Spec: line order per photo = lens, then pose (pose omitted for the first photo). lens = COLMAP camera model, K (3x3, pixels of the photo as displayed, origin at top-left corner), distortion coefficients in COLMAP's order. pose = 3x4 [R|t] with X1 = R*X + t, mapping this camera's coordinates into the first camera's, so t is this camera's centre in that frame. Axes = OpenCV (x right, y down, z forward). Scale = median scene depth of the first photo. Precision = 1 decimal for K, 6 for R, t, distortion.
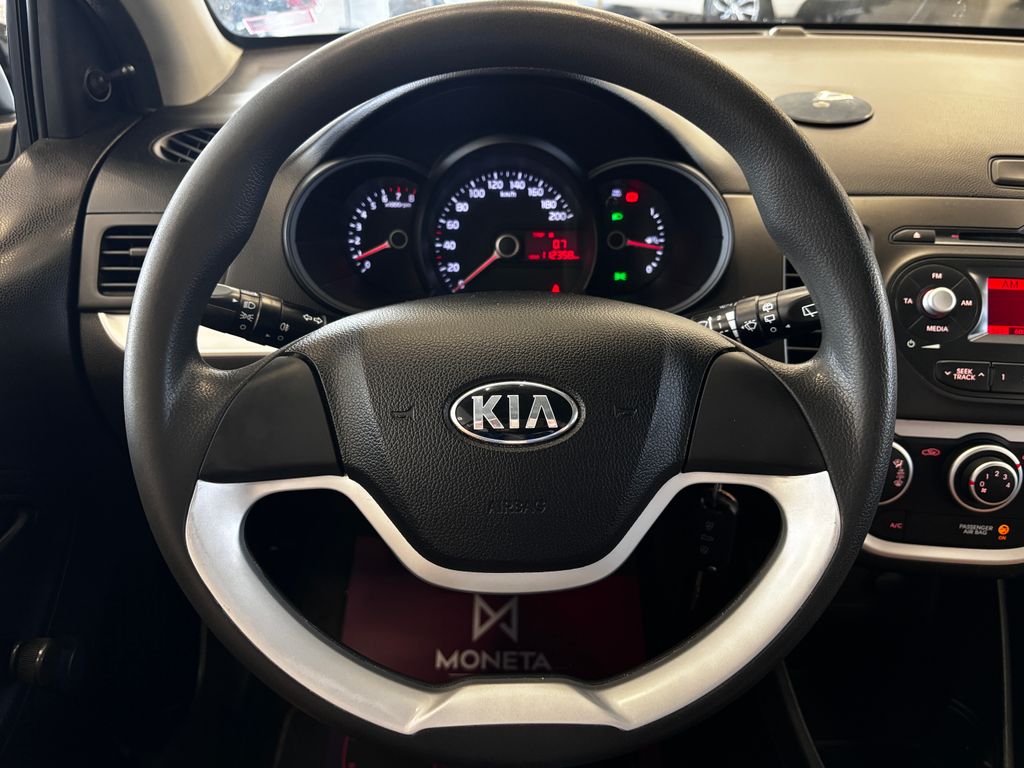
lens RADIAL K [[692.9, 0, 512.0], [0, 692.9, 384.0], [0, 0, 1]] dist [0.001799, -0.000091]
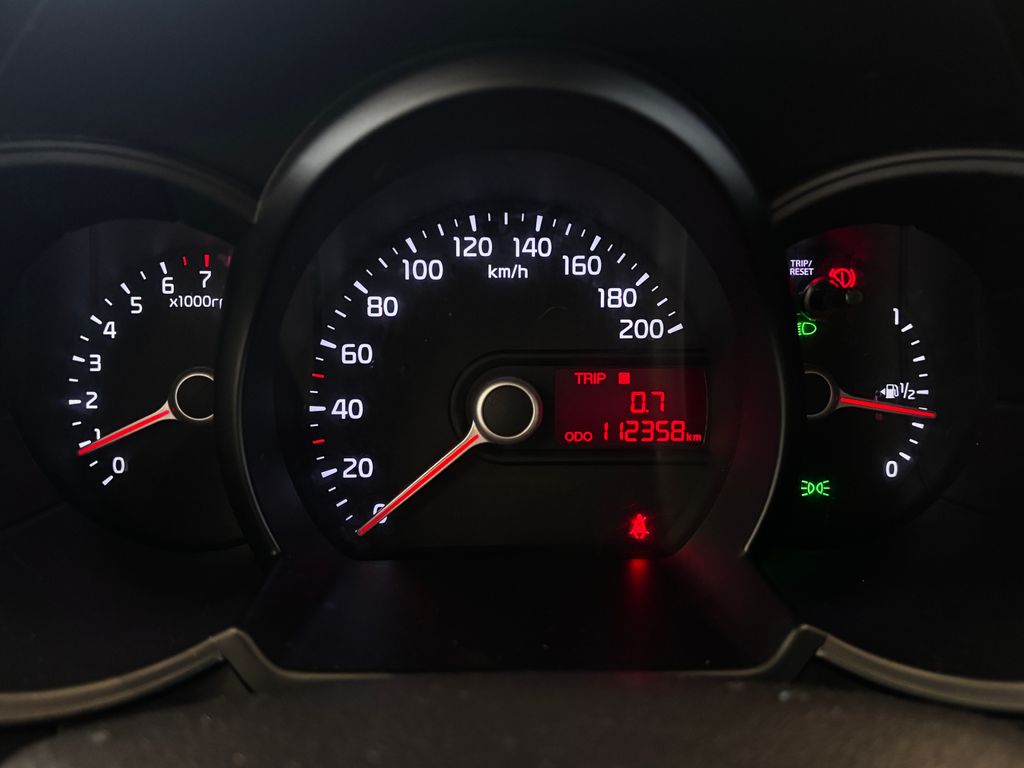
lens RADIAL K [[979.8, 0, 512.0], [0, 979.8, 384.0], [0, 0, 1]] dist [-0.071501, -0.007826]
pose [[0.999825, -0.006846, 0.017381, -0.012717], [0.009474, 0.987721, -0.155943, -0.133533], [-0.016100, 0.156081, 0.987613, 0.494838]]
